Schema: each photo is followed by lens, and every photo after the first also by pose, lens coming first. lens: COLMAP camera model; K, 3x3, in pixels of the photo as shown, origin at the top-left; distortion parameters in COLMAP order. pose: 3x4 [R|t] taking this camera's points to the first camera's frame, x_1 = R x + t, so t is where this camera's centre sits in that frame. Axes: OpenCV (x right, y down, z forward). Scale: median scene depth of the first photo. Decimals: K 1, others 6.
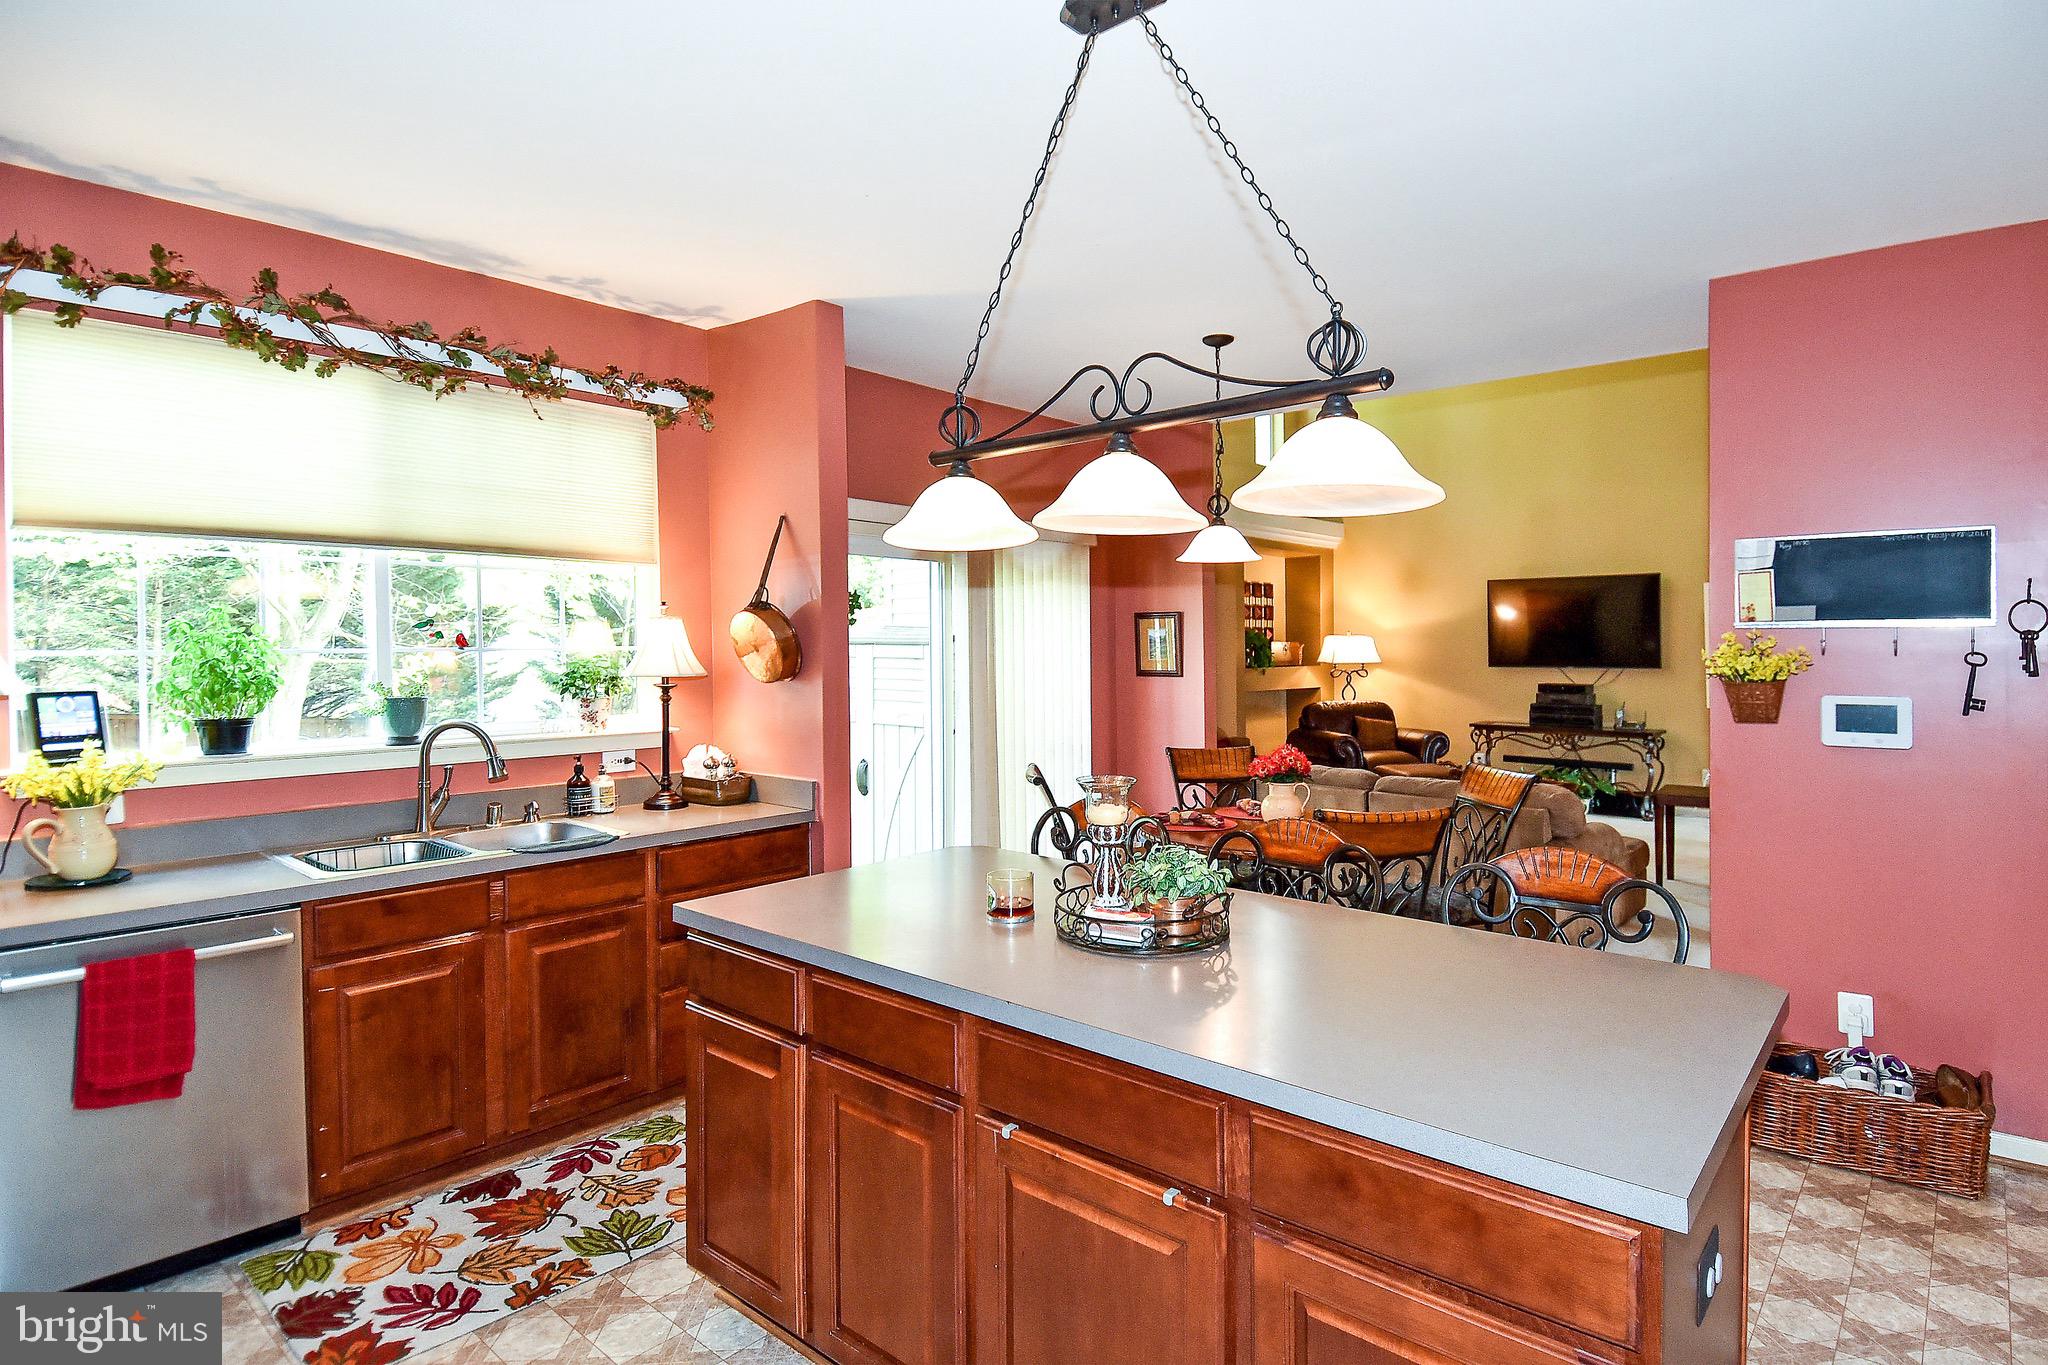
lens RADIAL K [[1075.3, 0, 1024.3], [0, 1075.3, 661.8], [0, 0, 1]] dist [0.033360, -0.037640]
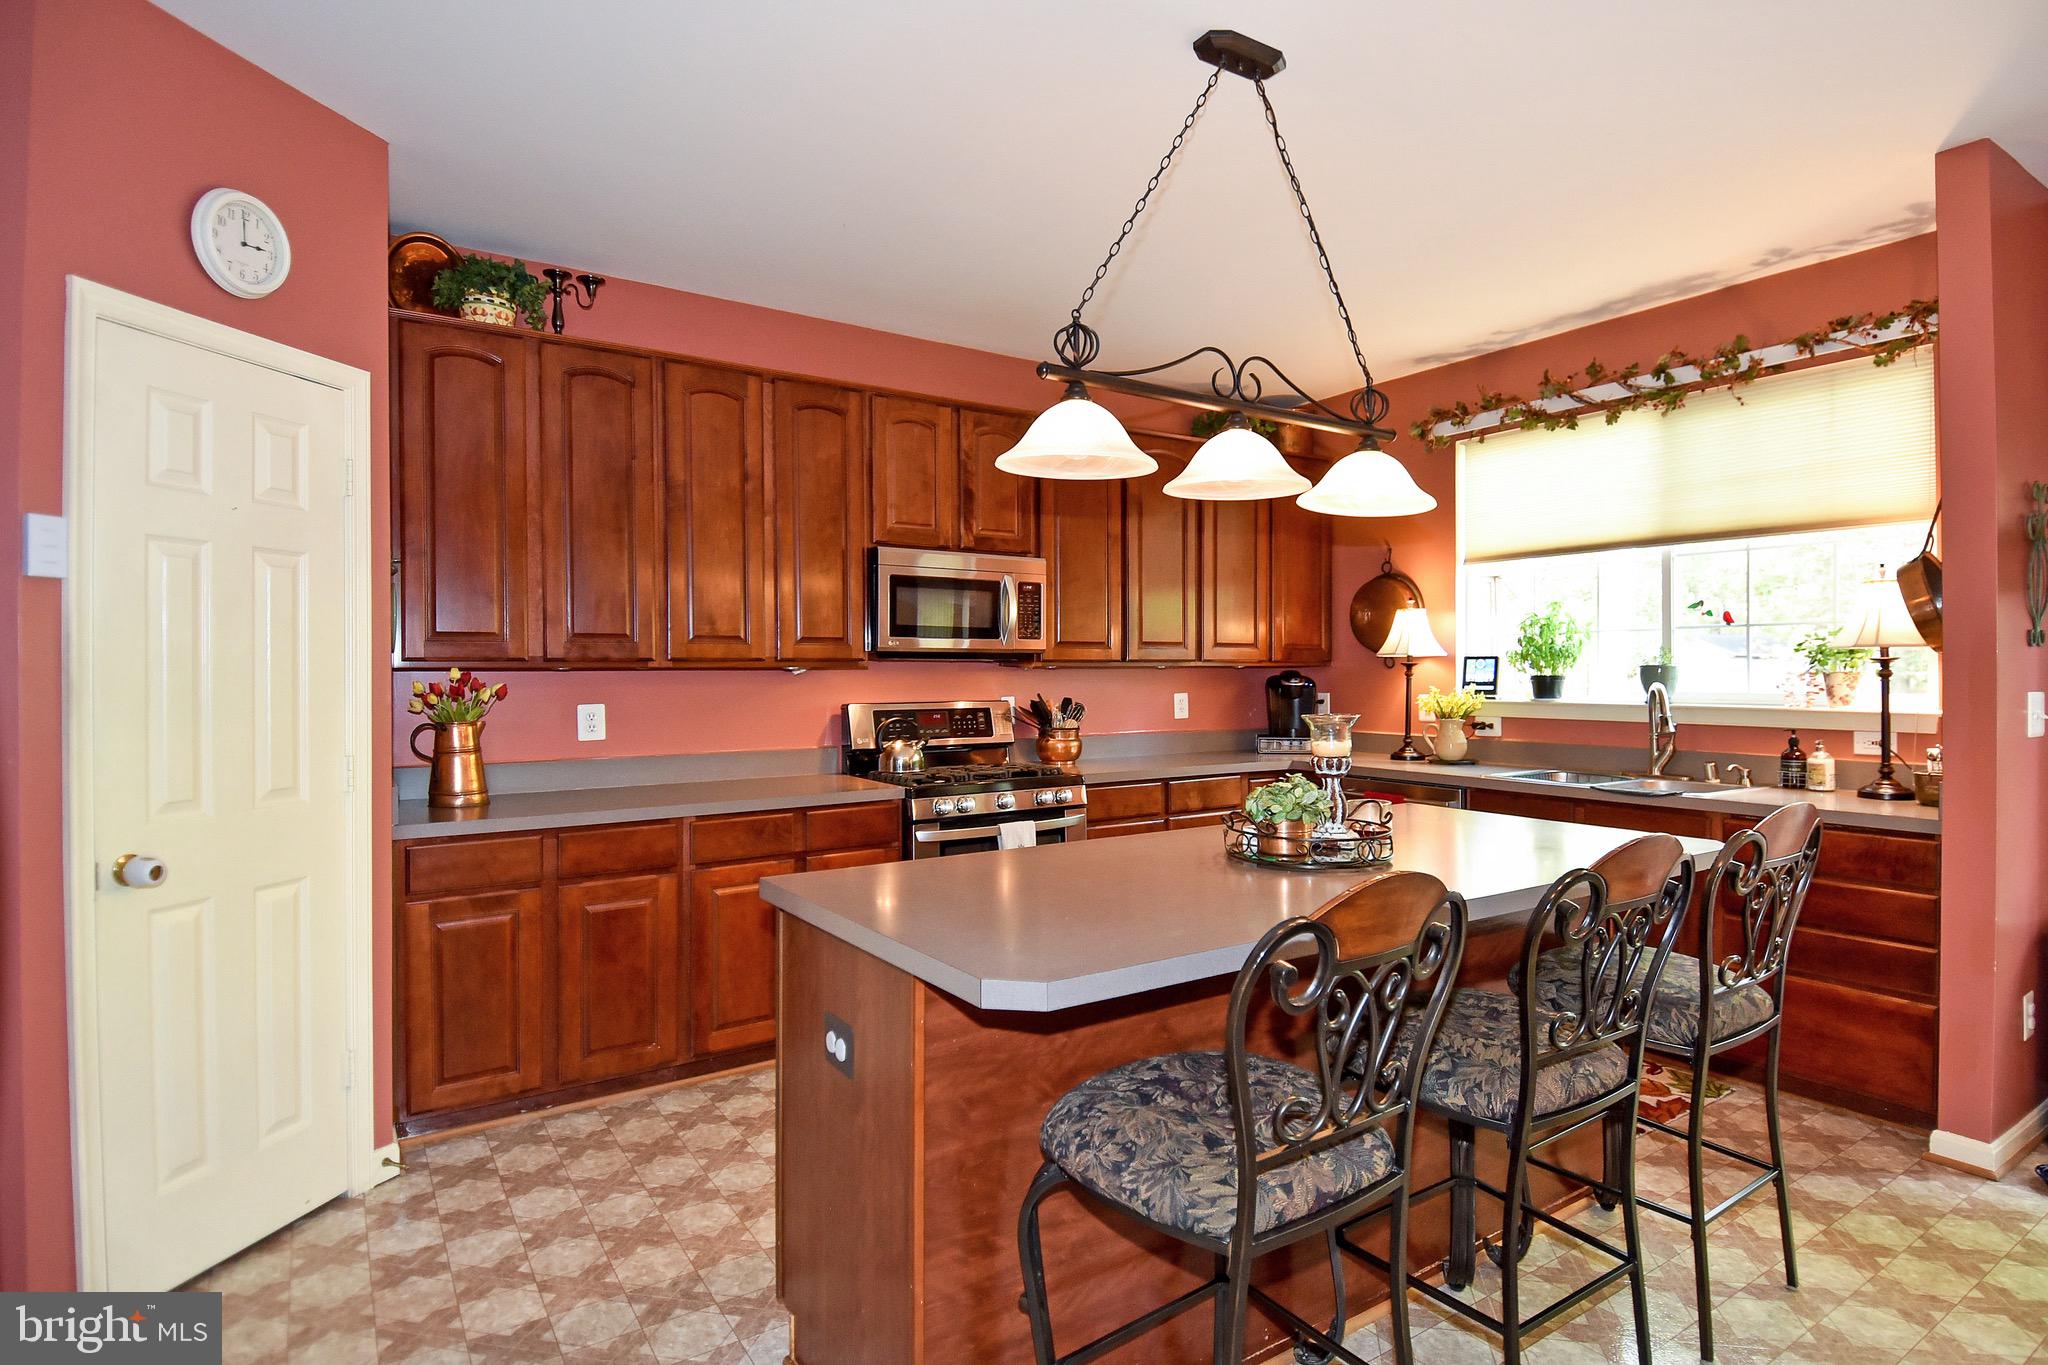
lens RADIAL K [[1076.5, 0, 1055.6], [0, 1076.5, 677.4], [0, 0, 1]] dist [0.047437, -0.038966]
pose [[-0.249216, 0.010594, -0.968390, 0.830704], [-0.011669, 0.999835, 0.013941, 0.038890], [0.968378, 0.014775, -0.249051, 0.677088]]
